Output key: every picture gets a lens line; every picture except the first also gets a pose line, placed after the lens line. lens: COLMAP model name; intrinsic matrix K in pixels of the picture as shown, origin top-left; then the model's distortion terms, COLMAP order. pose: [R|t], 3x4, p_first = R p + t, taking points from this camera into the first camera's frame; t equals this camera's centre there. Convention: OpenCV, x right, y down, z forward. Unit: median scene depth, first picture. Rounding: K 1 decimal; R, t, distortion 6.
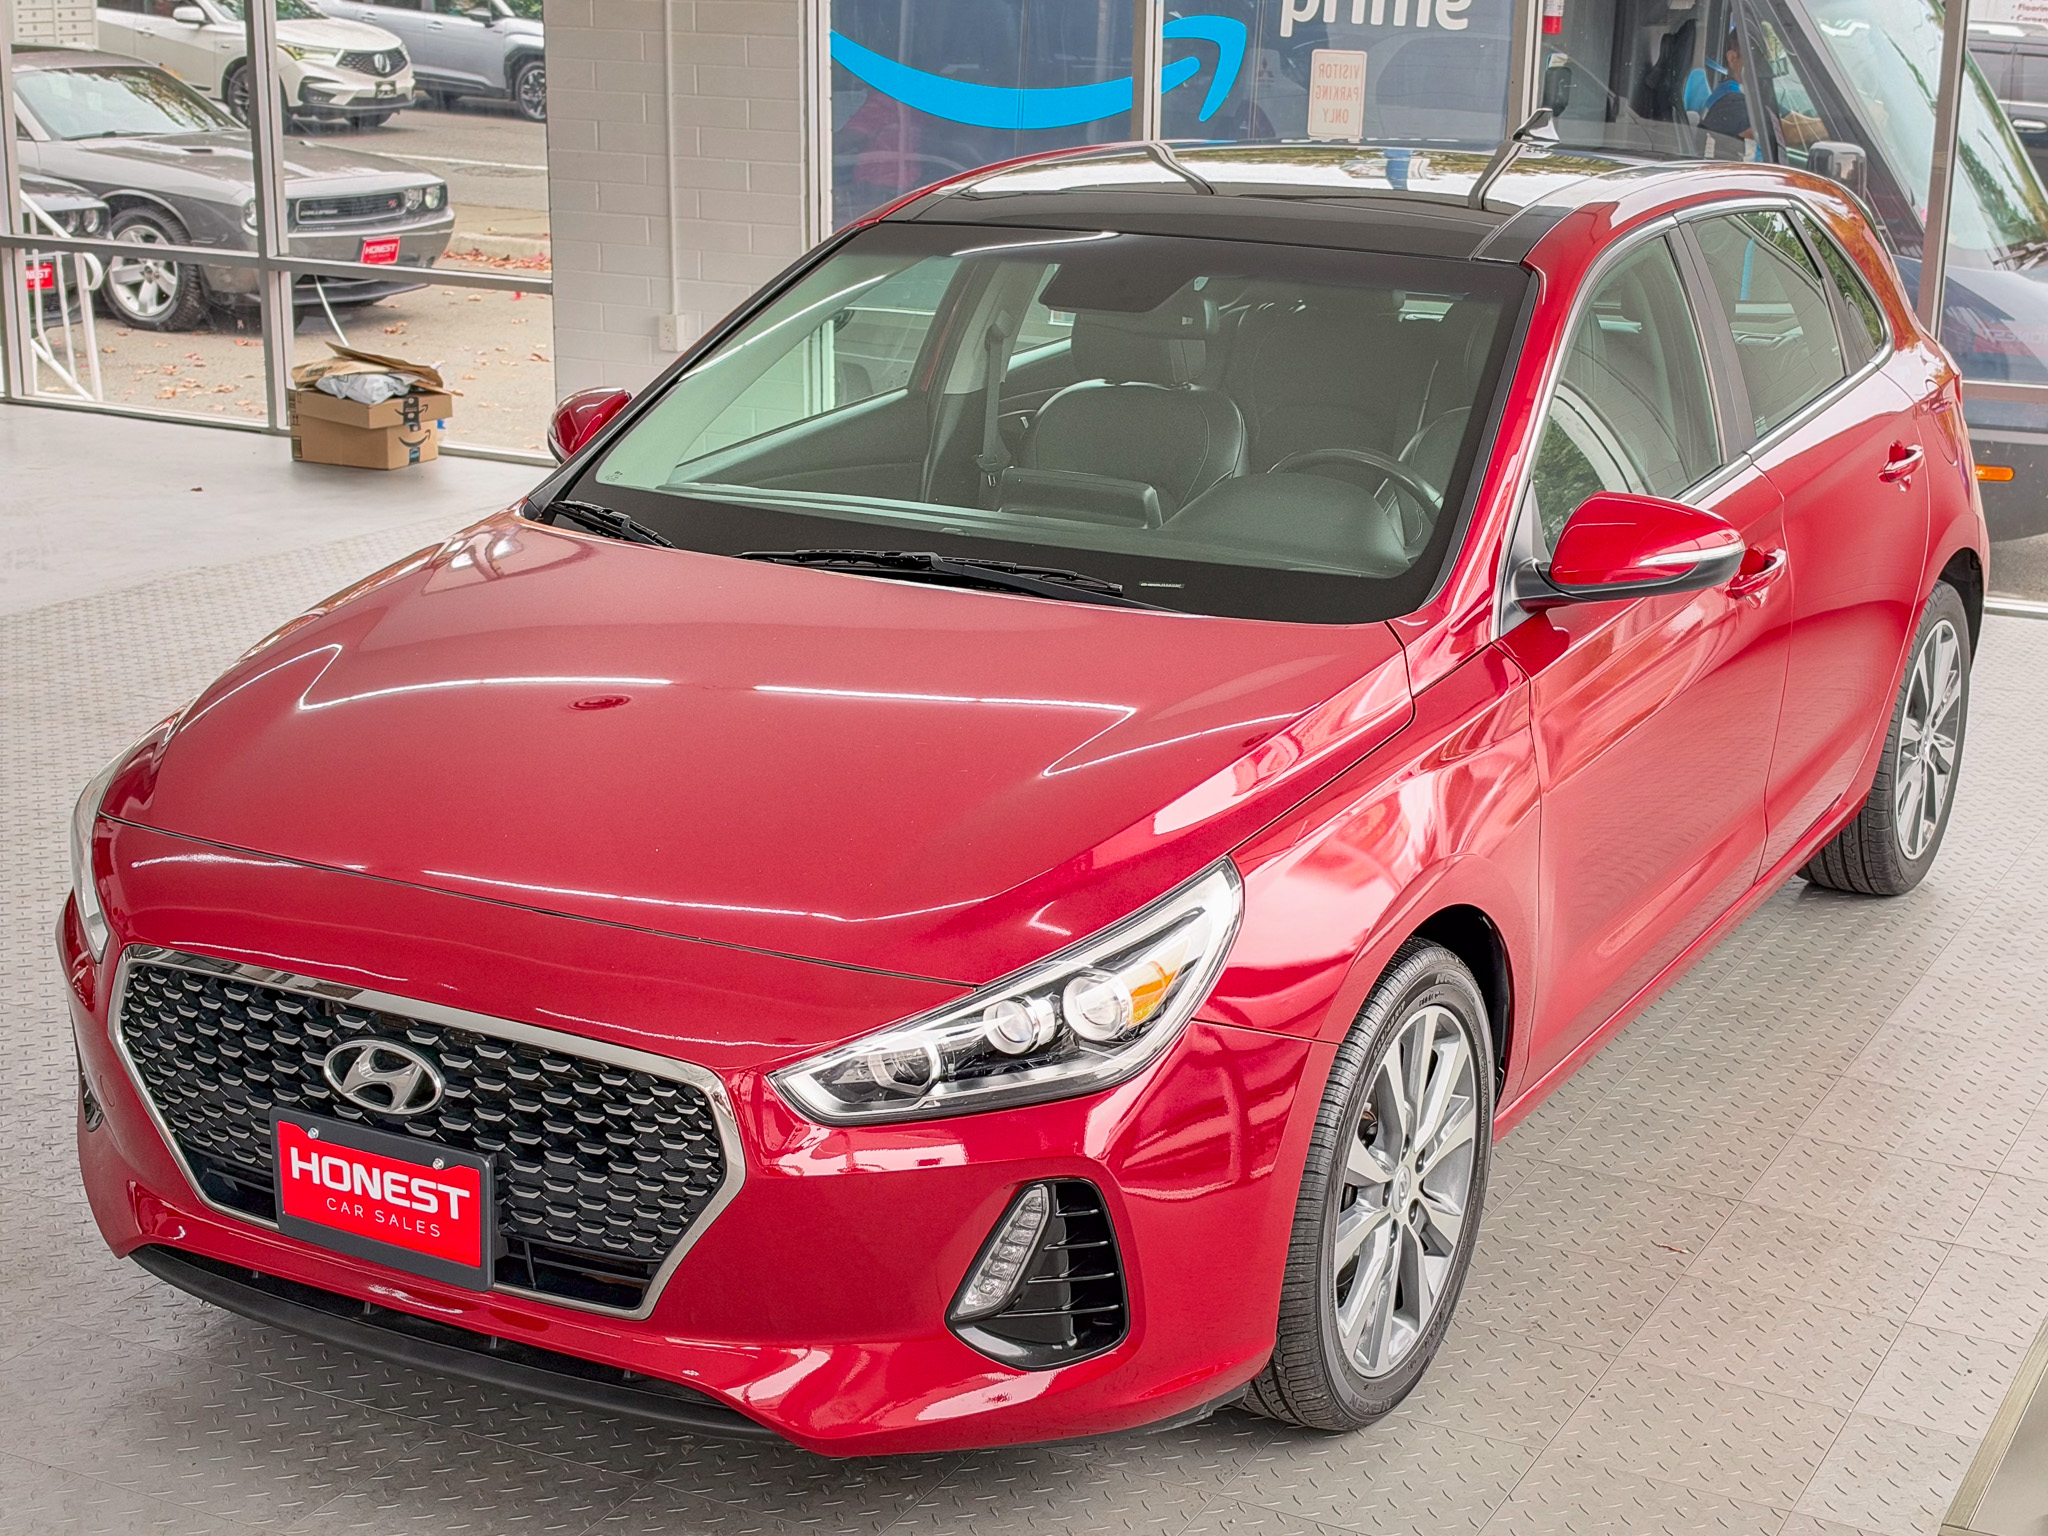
lens RADIAL K [[3074.4, 0, 1024.5], [0, 3074.4, 762.3], [0, 0, 1]] dist [0.191469, 0.000000]
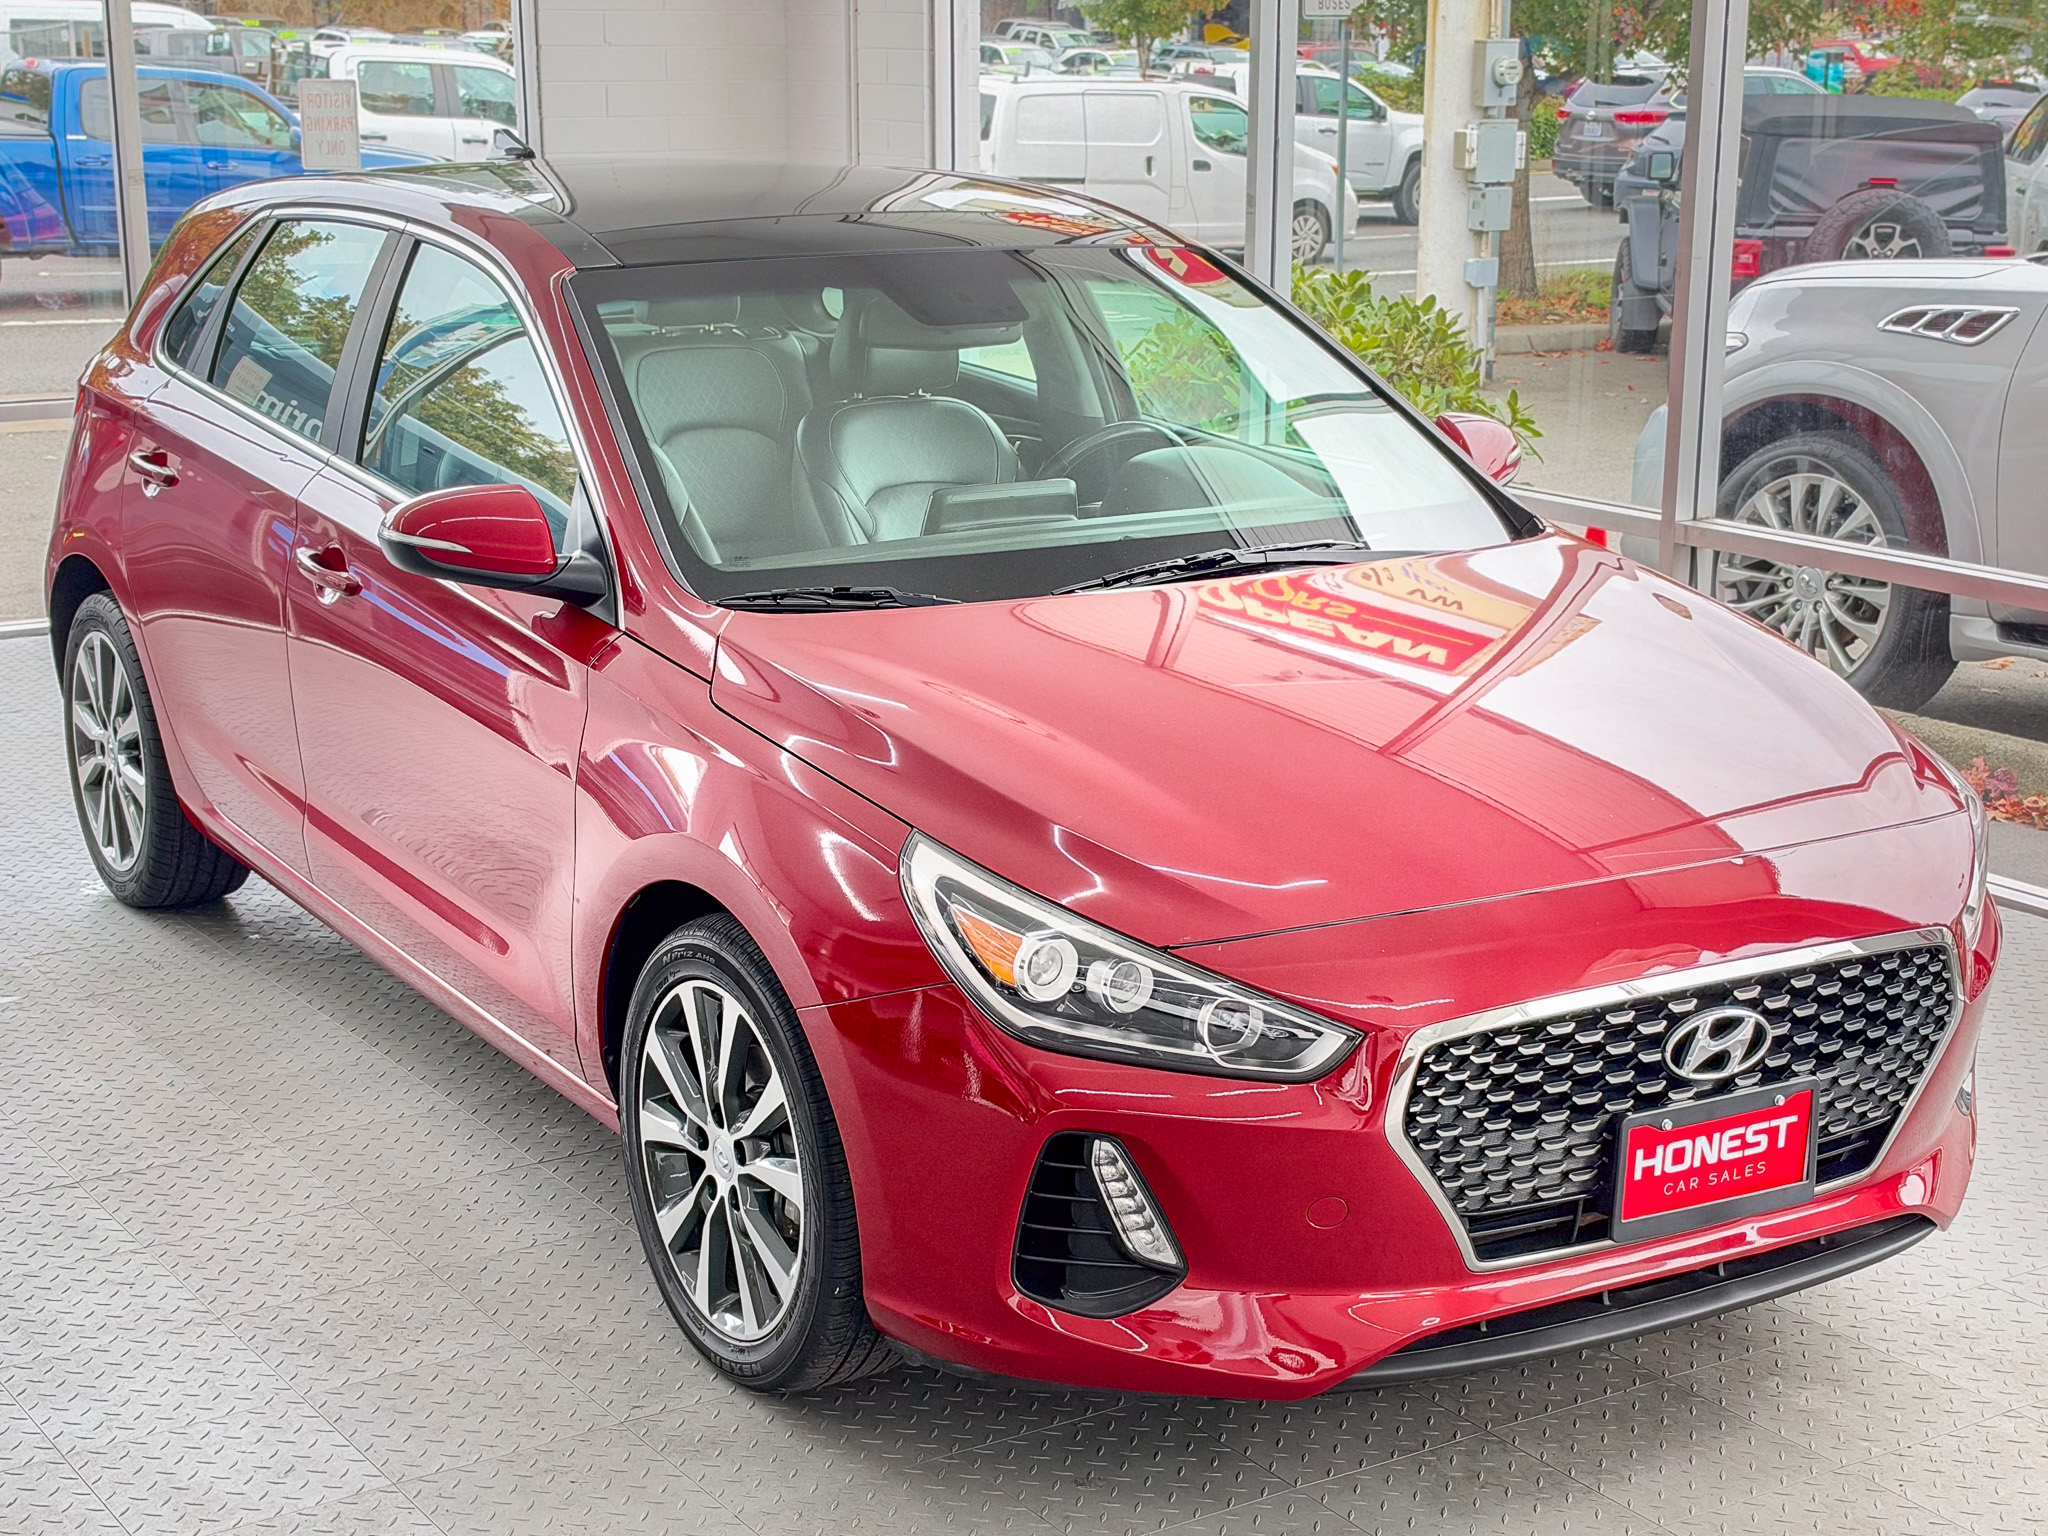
lens RADIAL K [[3074.4, 0, 1021.6], [0, 3074.4, 776.2], [0, 0, 1]] dist [0.191469, 0.000000]
pose [[0.486691, -0.216997, 0.846194, -1.194016], [0.223666, 0.967323, 0.119417, -0.165311], [-0.844456, 0.131146, 0.519322, 0.640098]]
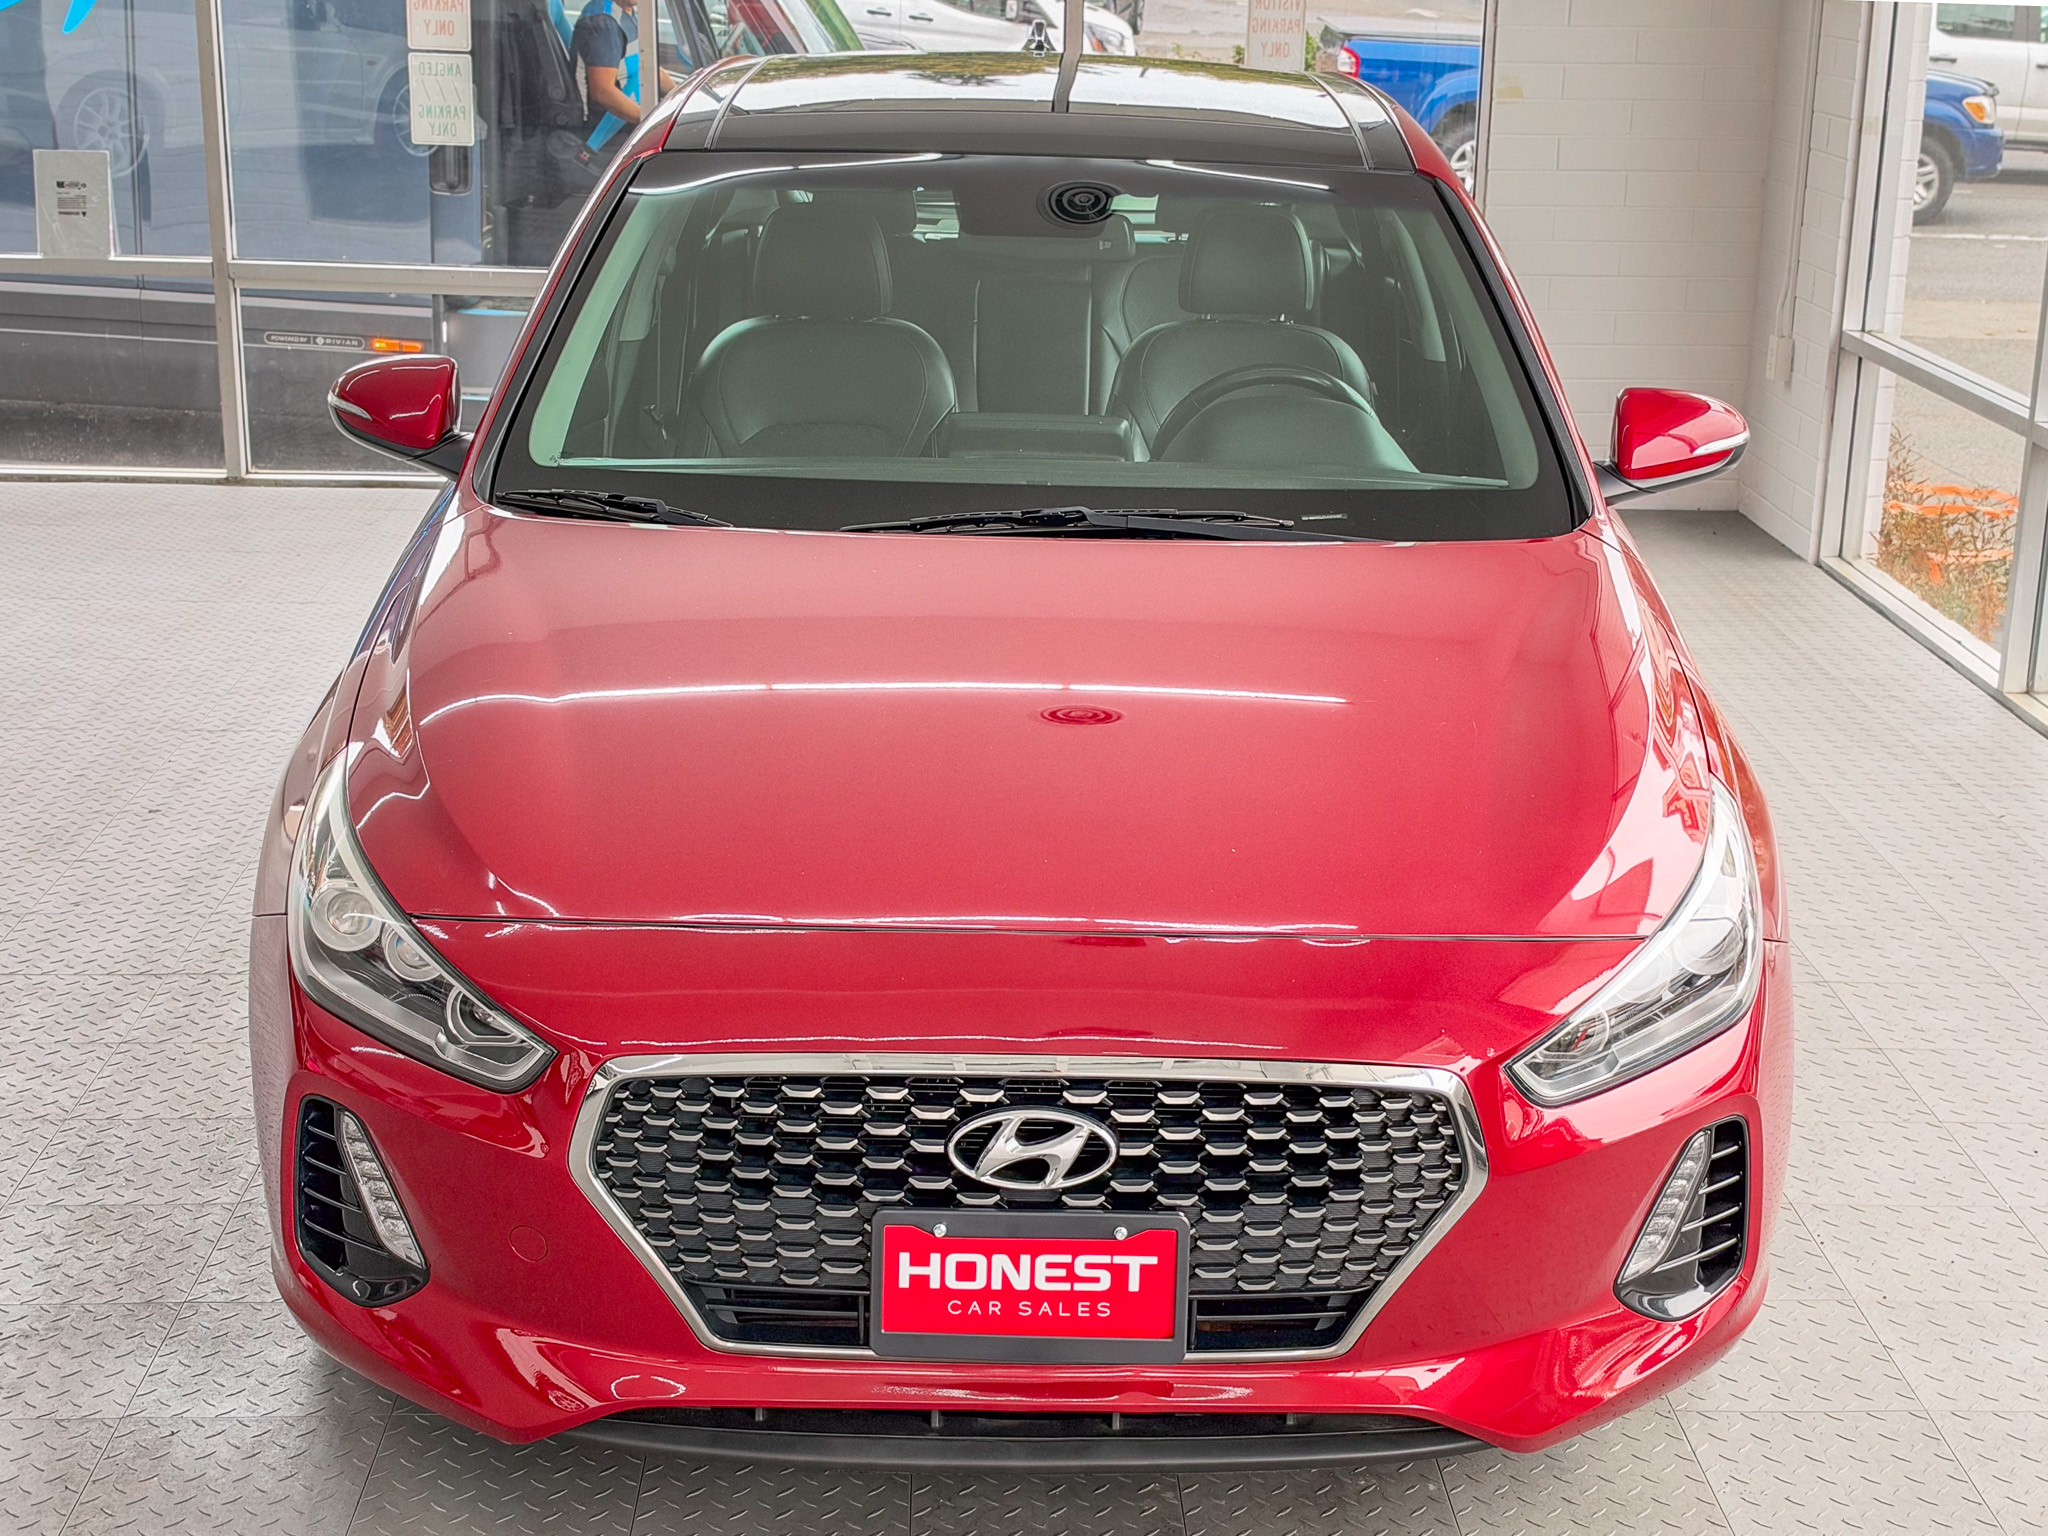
lens RADIAL K [[3074.4, 0, 1115.6], [0, 3074.4, 769.6], [0, 0, 1]] dist [0.191469, 0.000000]
pose [[0.857473, -0.133000, 0.497043, -0.605277], [0.116983, 0.991109, 0.063391, -0.057704], [-0.501054, 0.003789, 0.865407, 0.233917]]
